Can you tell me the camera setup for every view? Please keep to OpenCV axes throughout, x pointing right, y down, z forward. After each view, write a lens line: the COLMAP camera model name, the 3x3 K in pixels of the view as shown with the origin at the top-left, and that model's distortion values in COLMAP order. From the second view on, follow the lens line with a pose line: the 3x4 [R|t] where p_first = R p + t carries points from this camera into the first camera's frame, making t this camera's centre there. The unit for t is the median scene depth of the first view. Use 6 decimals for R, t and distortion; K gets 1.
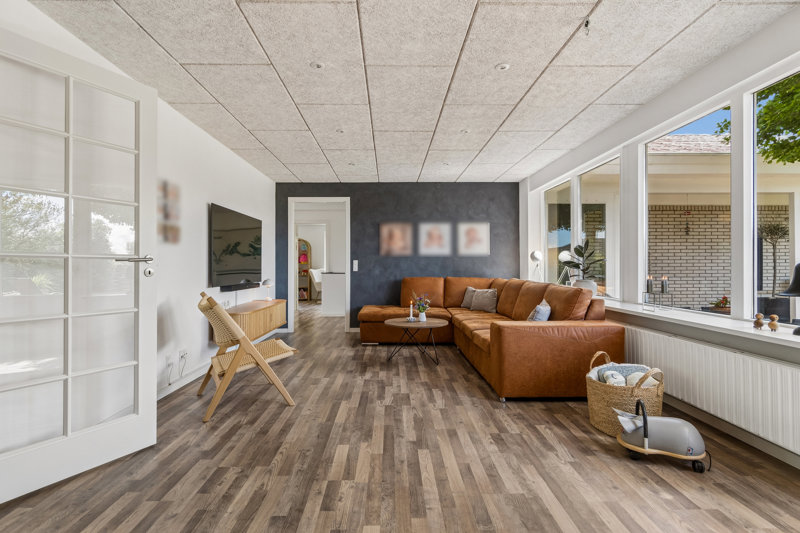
lens RADIAL K [[367.9, 0, 395.9], [0, 367.9, 263.9], [0, 0, 1]] dist [-0.000476, -0.000069]
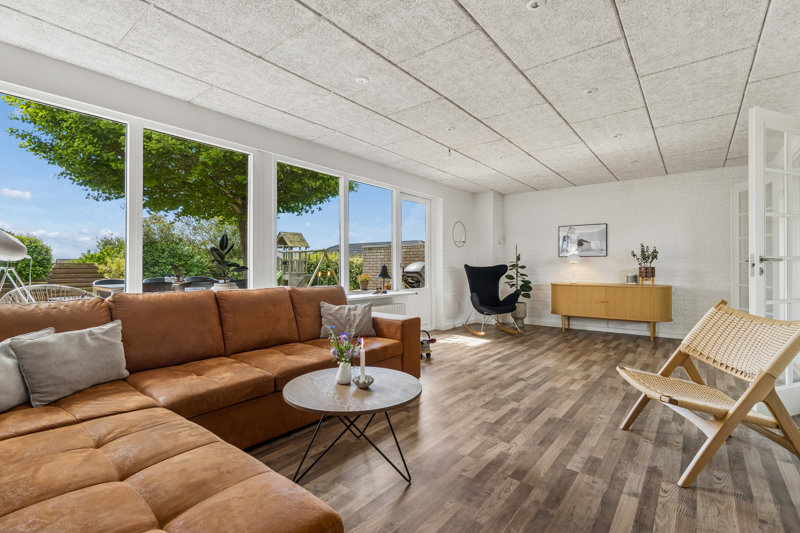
lens RADIAL K [[367.9, 0, 394.5], [0, 367.9, 265.6], [0, 0, 1]] dist [-0.000476, -0.000069]
pose [[-0.756401, 0.002201, 0.654104, -0.483668], [-0.003097, 0.999971, -0.006947, 0.012687], [-0.654101, -0.007280, -0.756372, 2.207587]]
